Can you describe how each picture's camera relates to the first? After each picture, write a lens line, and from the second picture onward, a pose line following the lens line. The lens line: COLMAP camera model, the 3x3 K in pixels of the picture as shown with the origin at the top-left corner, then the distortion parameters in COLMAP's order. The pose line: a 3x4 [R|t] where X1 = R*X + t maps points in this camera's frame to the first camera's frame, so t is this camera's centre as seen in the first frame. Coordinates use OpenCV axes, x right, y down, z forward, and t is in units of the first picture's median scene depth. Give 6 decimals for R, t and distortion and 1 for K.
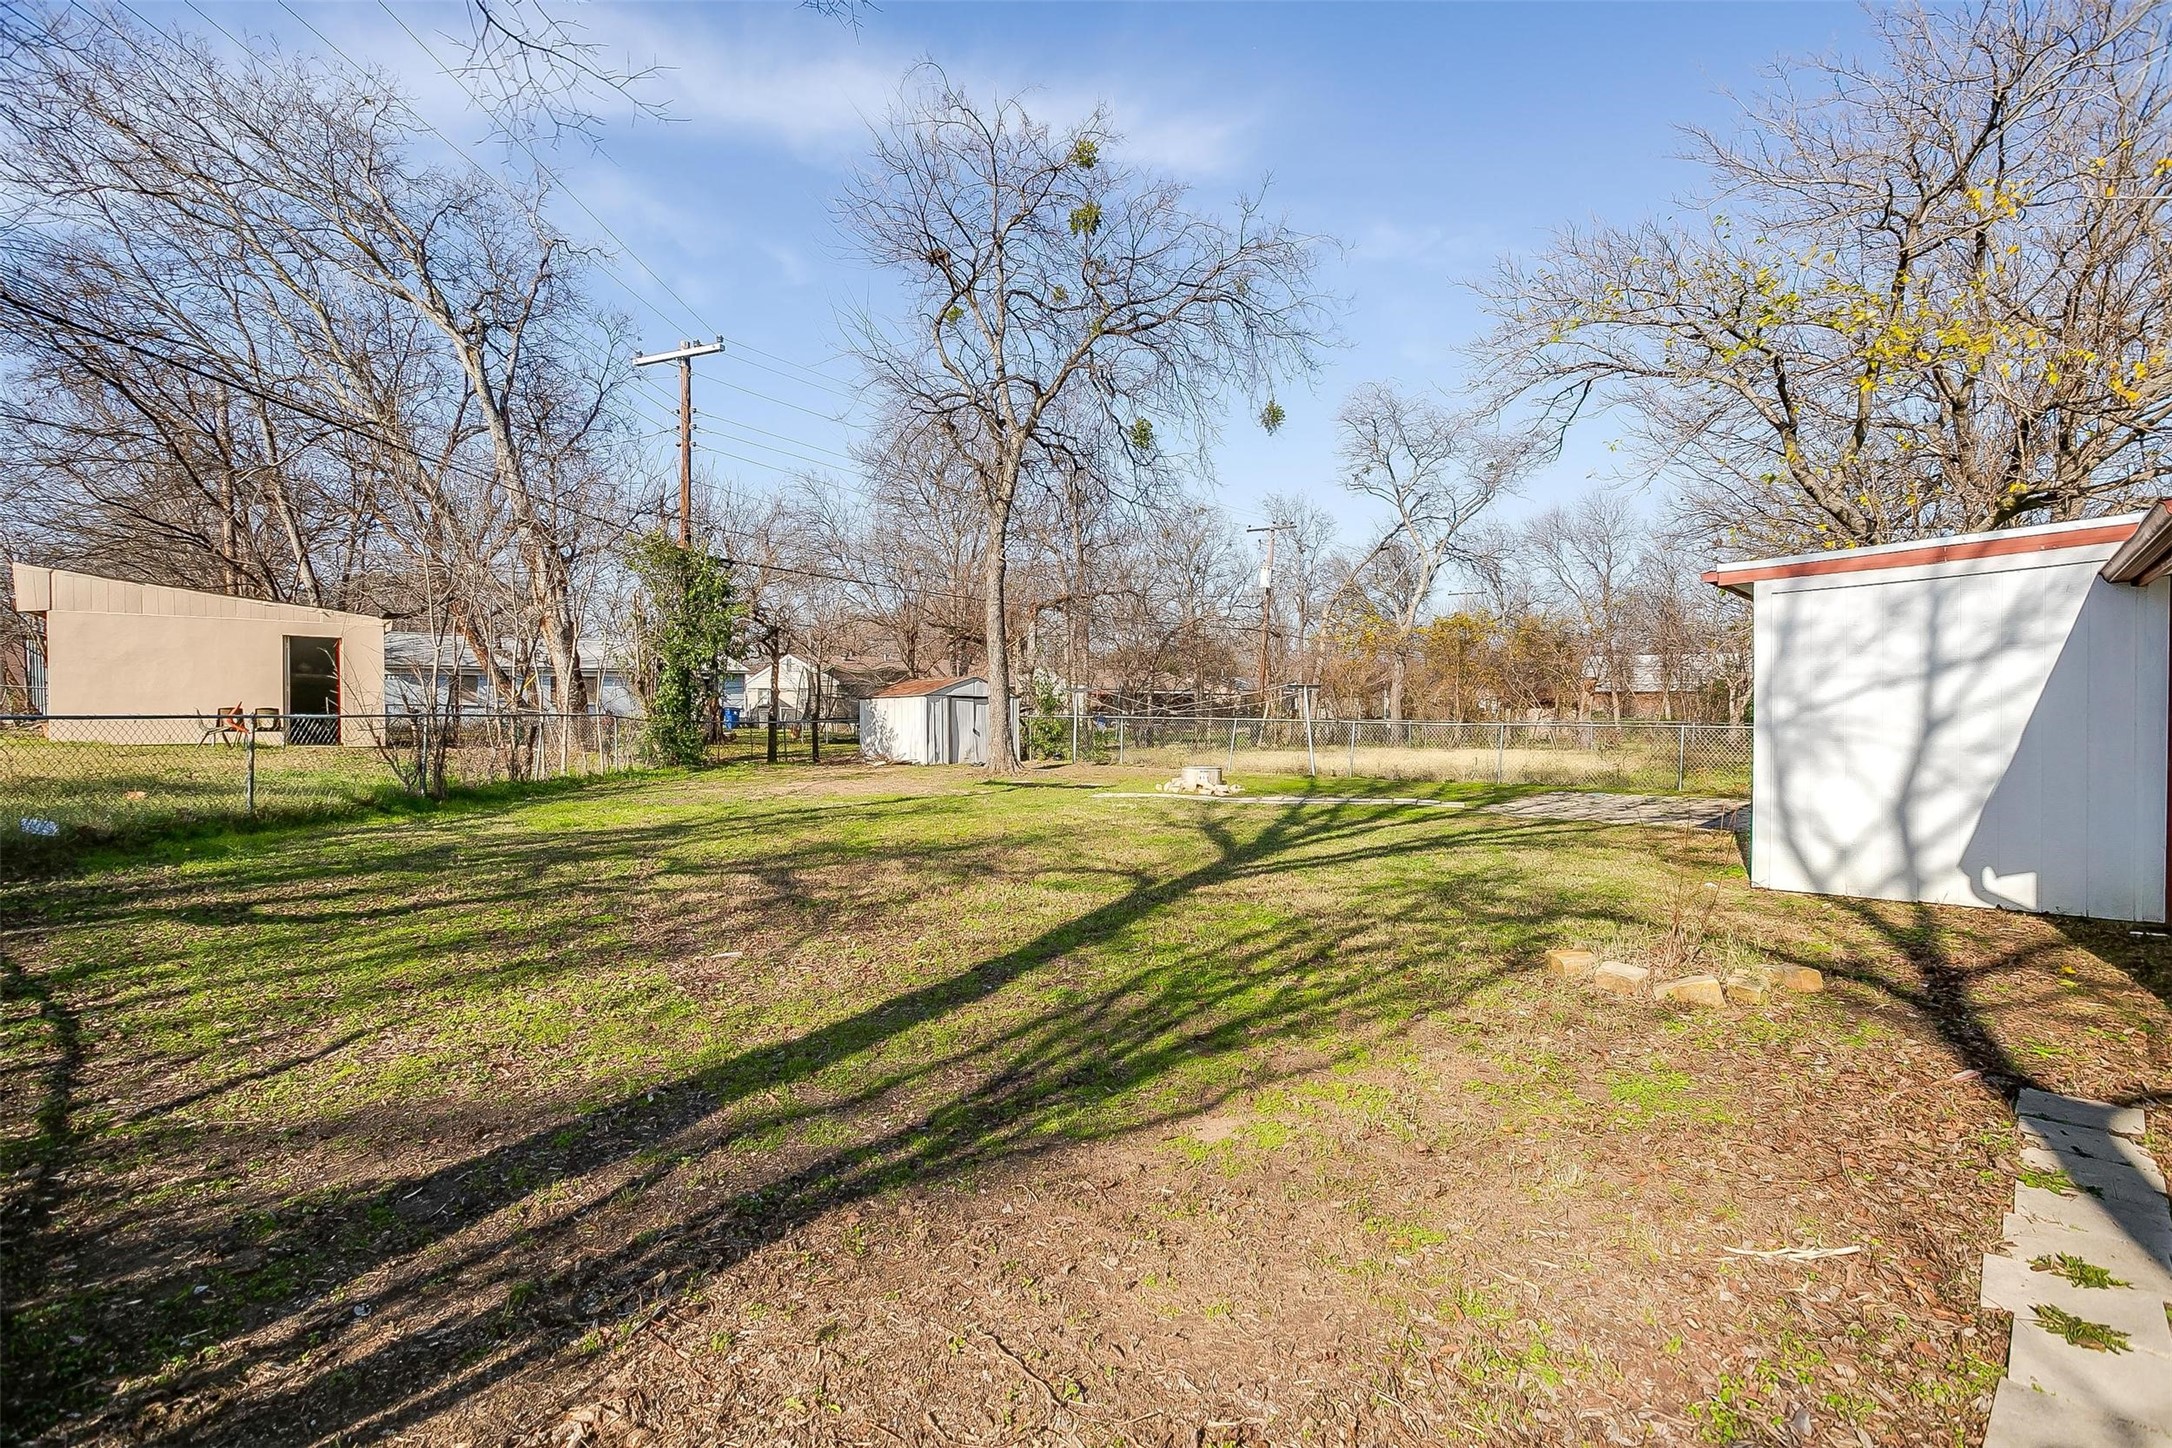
lens RADIAL K [[1065.7, 0, 1084.7], [0, 1065.7, 725.9], [0, 0, 1]] dist [-0.044117, 0.022382]
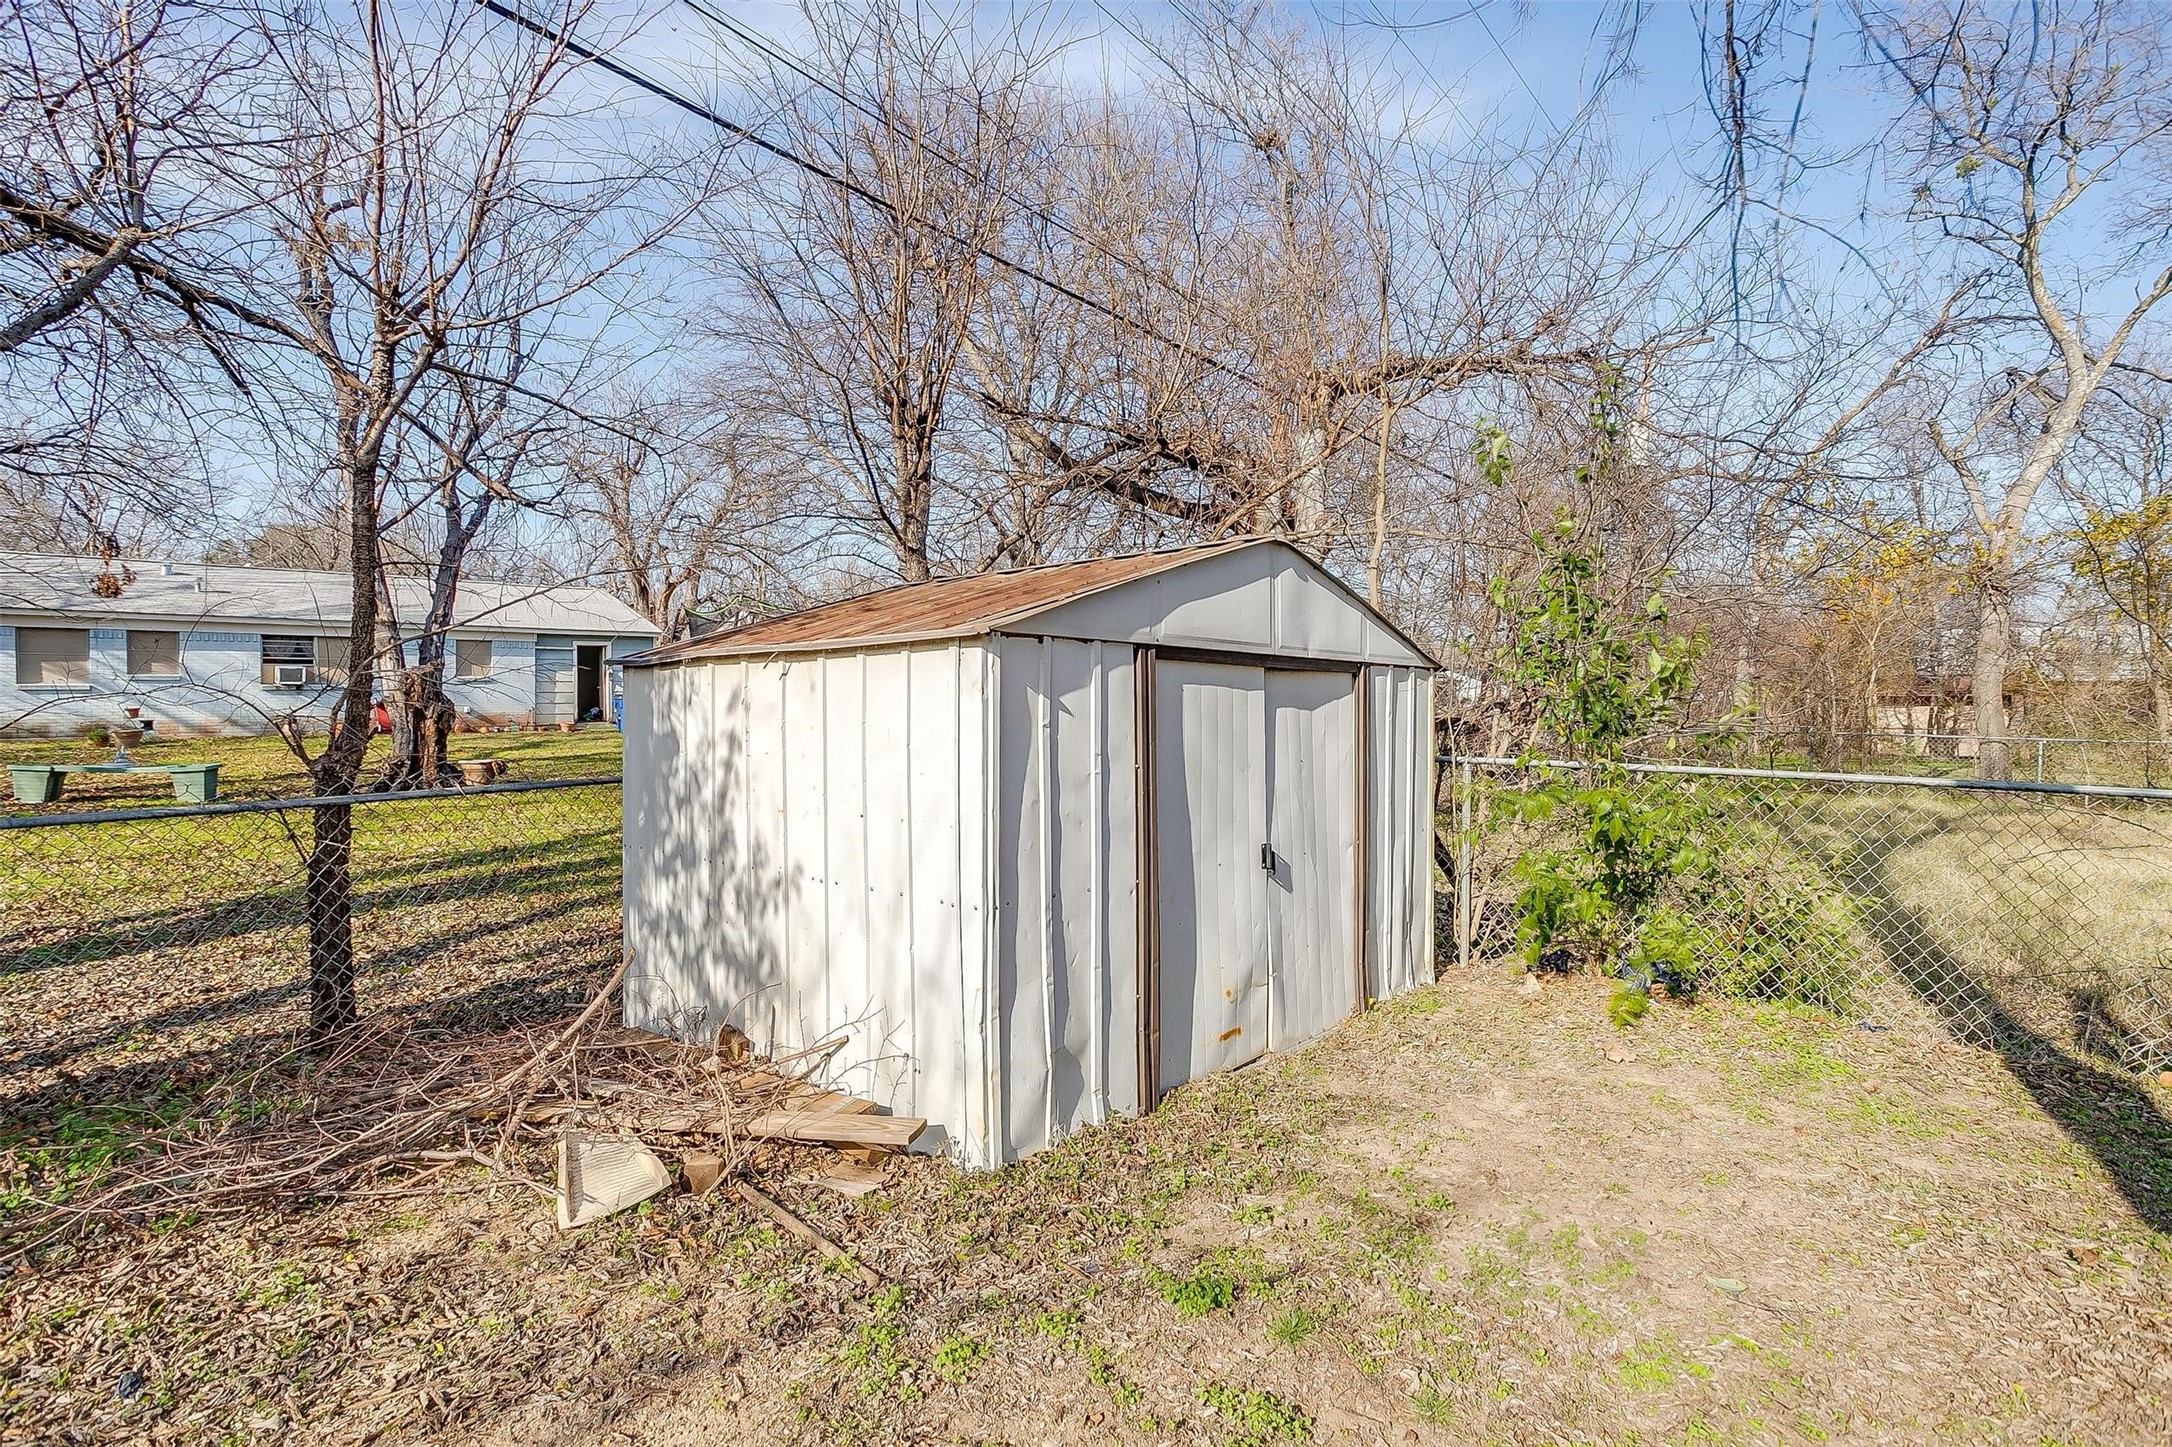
lens RADIAL K [[1065.7, 0, 1087.3], [0, 1065.7, 718.4], [0, 0, 1]] dist [-0.044117, 0.022382]
pose [[0.999656, 0.006129, -0.025516, -0.130029], [-0.005904, 0.999943, 0.008890, -0.019566], [0.025569, -0.008737, 0.999635, 0.844724]]
